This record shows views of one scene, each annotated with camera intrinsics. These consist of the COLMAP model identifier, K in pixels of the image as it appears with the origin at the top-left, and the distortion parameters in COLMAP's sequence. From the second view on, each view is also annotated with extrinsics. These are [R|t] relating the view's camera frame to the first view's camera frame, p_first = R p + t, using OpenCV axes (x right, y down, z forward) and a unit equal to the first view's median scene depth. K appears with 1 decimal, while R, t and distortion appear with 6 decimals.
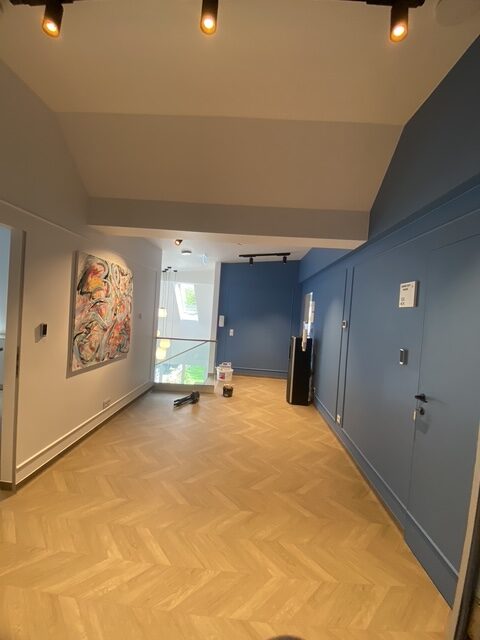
lens RADIAL K [[254.9, 0, 240.0], [0, 254.9, 320.0], [0, 0, 1]] dist [-0.001326, -0.000394]
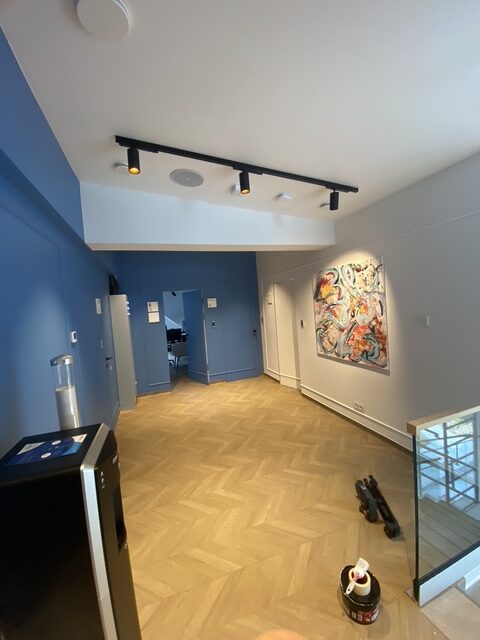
lens RADIAL K [[254.9, 0, 240.0], [0, 254.9, 320.0], [0, 0, 1]] dist [-0.001326, -0.000394]
pose [[-0.929772, 0.020182, -0.367582, 0.275575], [0.000240, 0.998529, 0.054216, -0.064175], [0.368136, 0.050321, -0.928409, 1.893898]]
